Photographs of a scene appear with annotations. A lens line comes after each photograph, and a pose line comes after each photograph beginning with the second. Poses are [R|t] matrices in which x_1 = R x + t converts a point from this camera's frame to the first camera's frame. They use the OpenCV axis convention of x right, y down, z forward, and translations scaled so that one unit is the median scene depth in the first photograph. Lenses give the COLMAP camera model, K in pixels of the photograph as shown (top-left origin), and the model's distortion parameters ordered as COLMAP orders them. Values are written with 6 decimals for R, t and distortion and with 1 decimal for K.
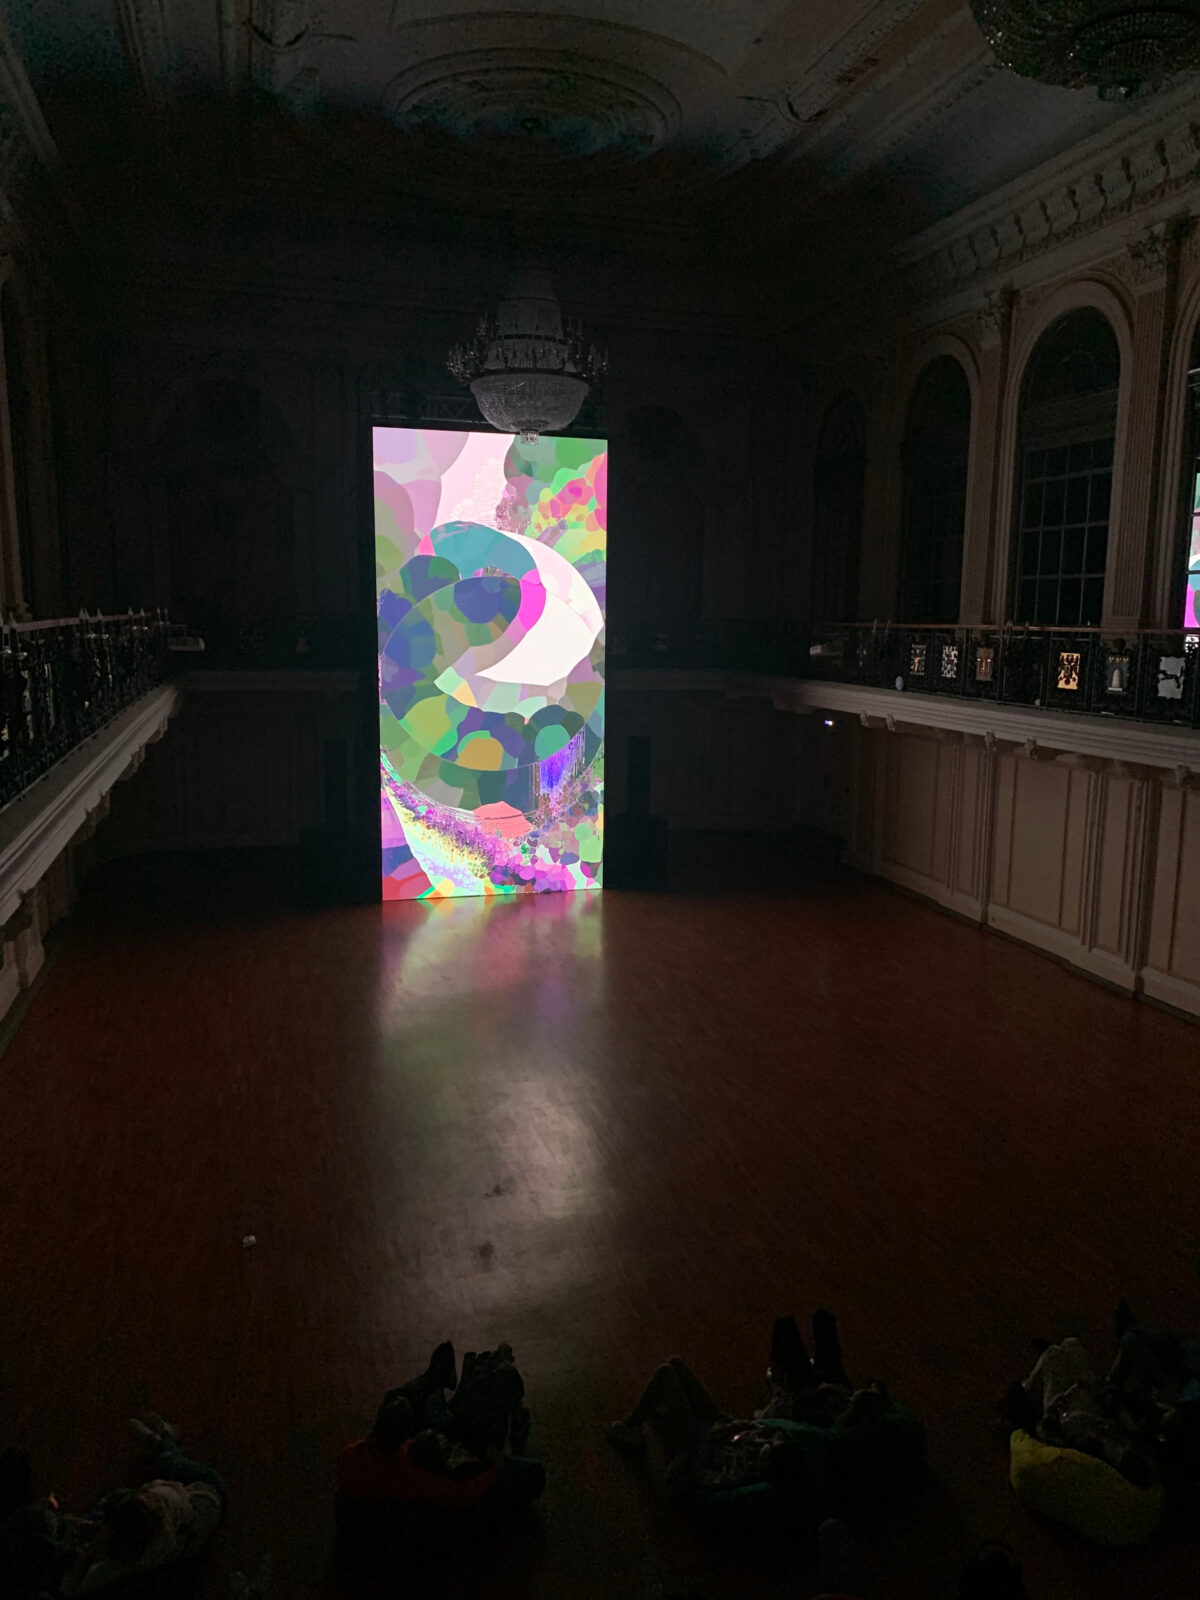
lens RADIAL K [[1206.3, 0, 608.3], [0, 1206.3, 794.0], [0, 0, 1]] dist [0.011630, -0.000397]
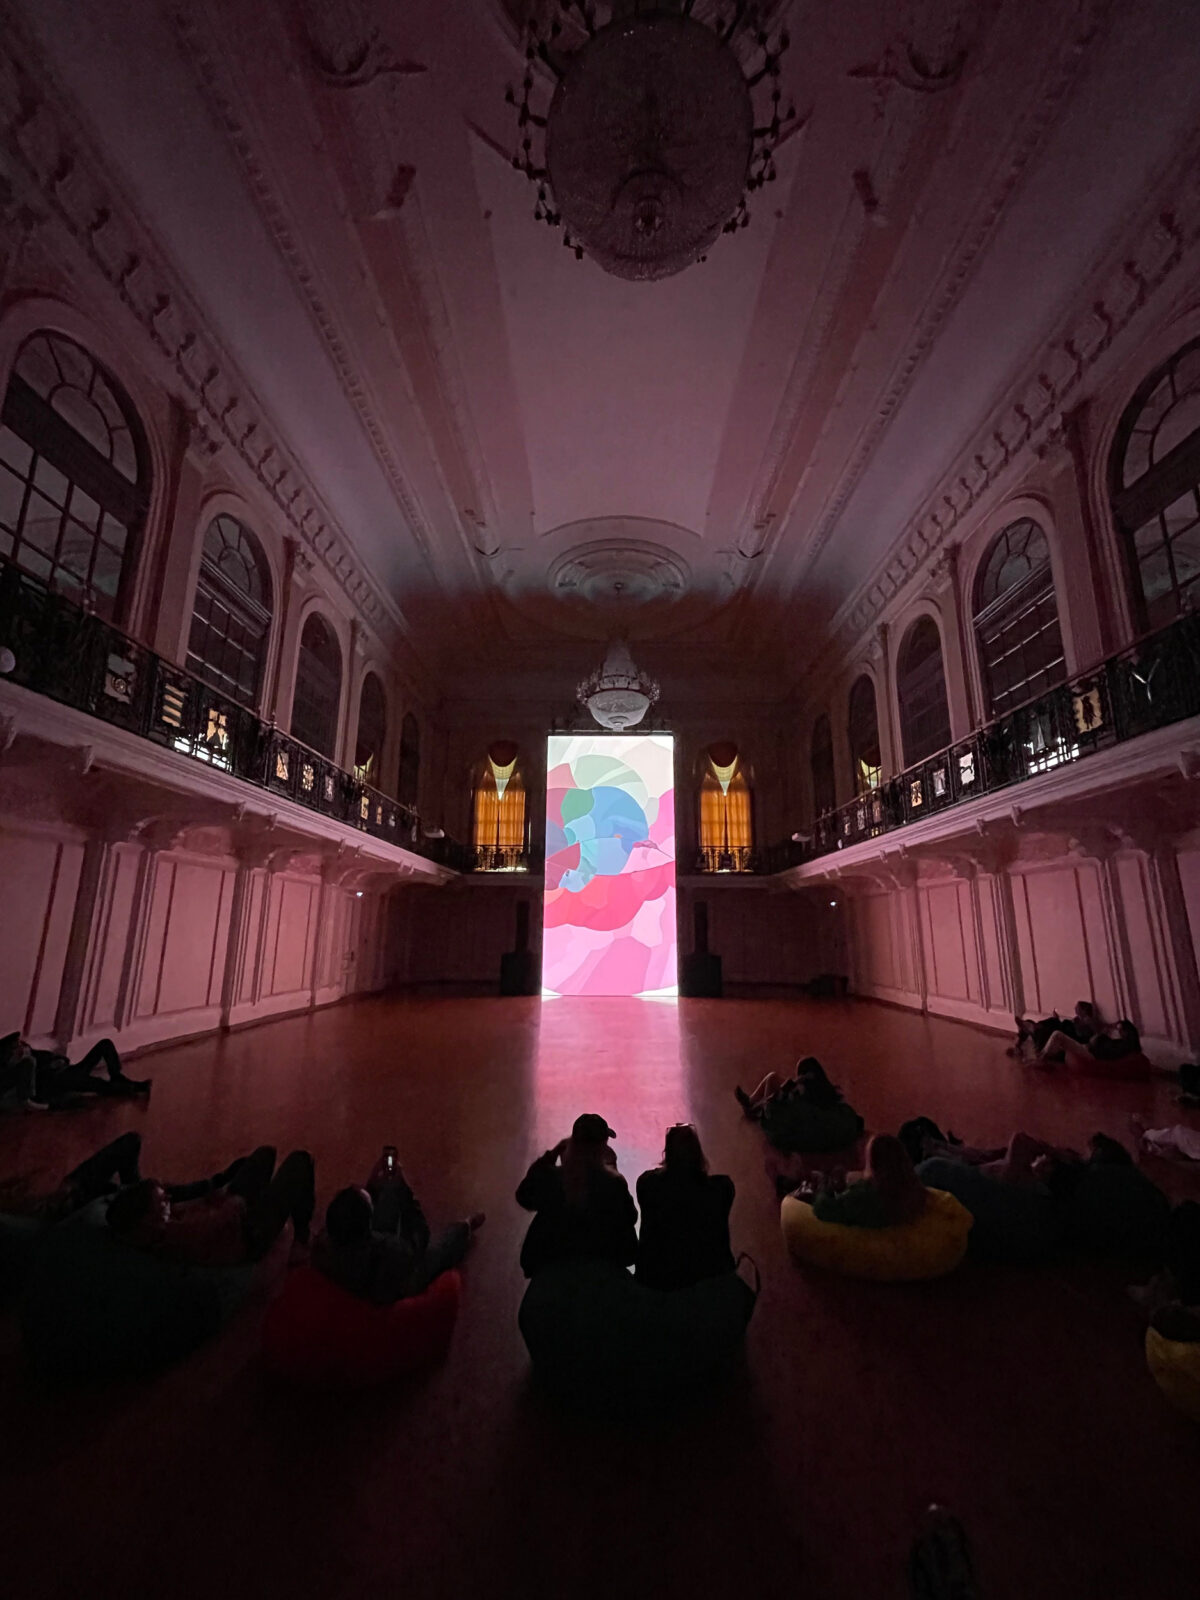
lens RADIAL K [[640.3, 0, 602.8], [0, 640.3, 799.3], [0, 0, 1]] dist [-0.007554, 0.000629]
pose [[0.959013, -0.063701, -0.276111, 0.219616], [-0.038372, 0.936235, -0.349274, 0.194940], [0.280753, 0.345553, 0.895416, 0.170488]]
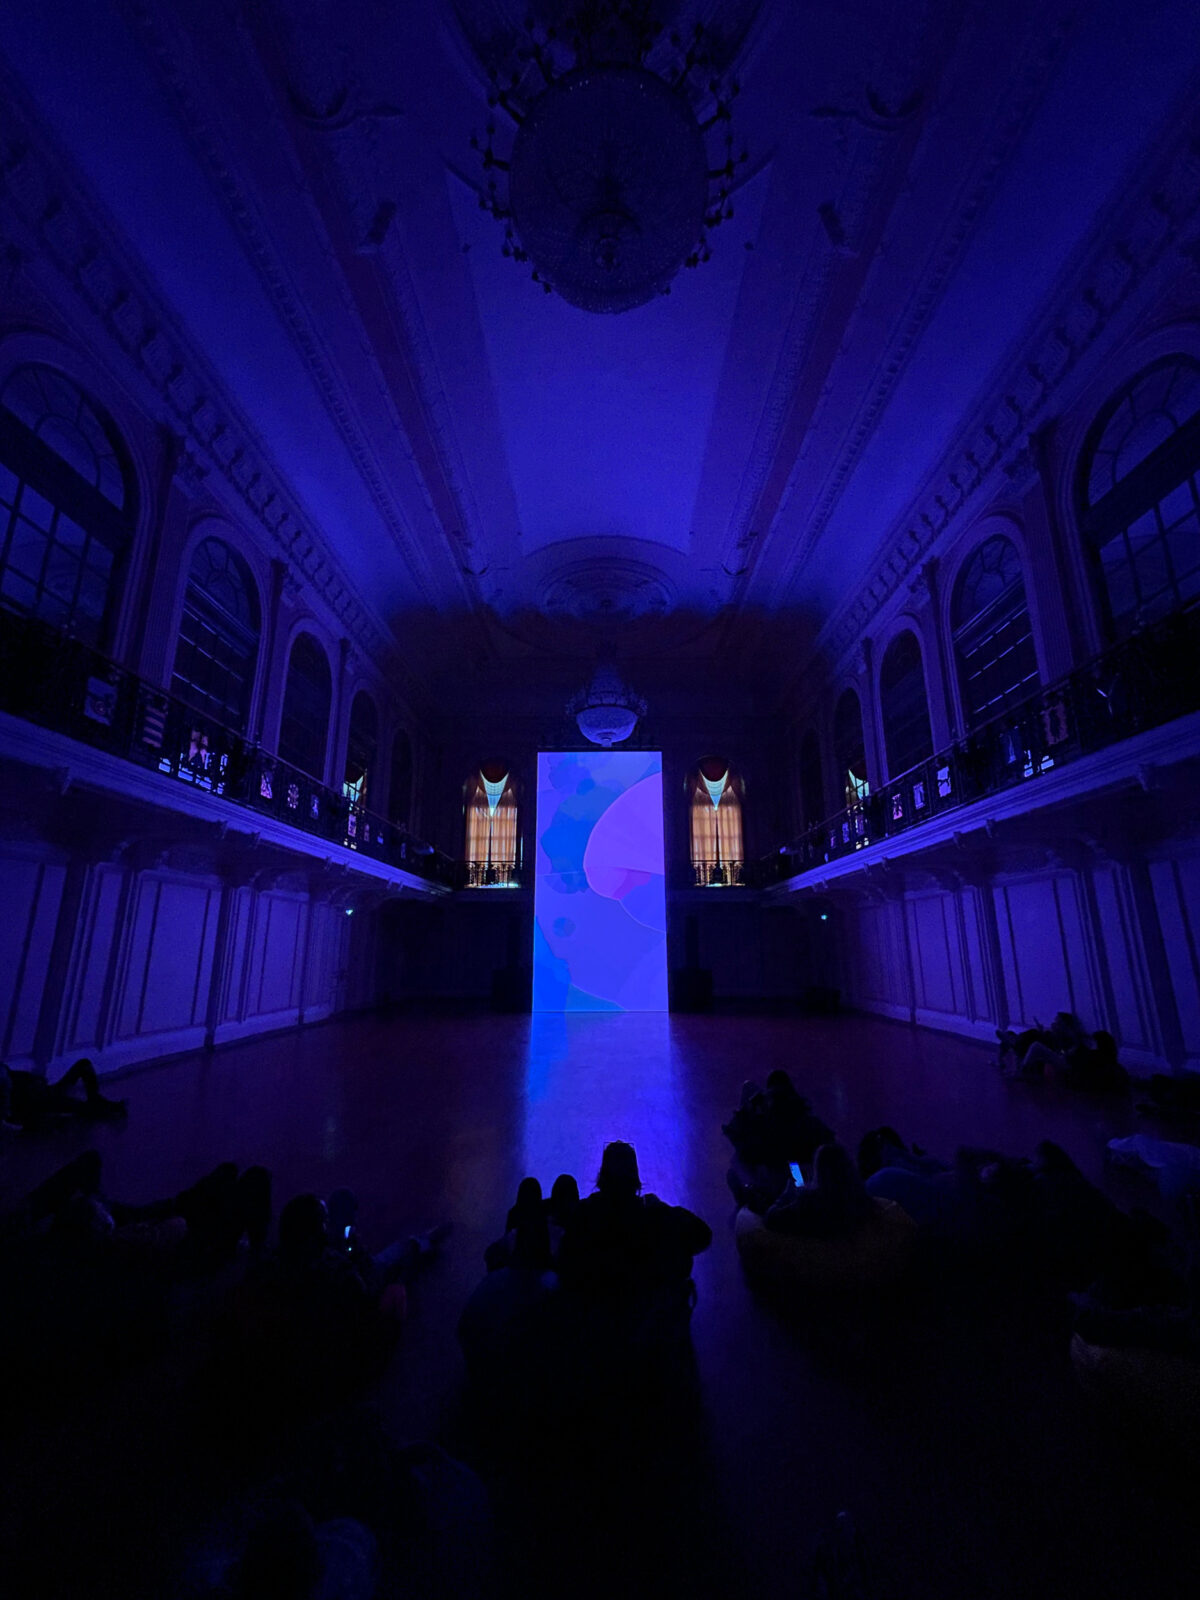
lens RADIAL K [[640.3, 0, 602.8], [0, 640.3, 799.3], [0, 0, 1]] dist [-0.007554, 0.000629]
pose [[0.959001, -0.078413, -0.272340, 0.238929], [-0.029389, 0.928264, -0.370758, 0.195481], [0.281876, 0.363561, 0.887902, 0.169628]]
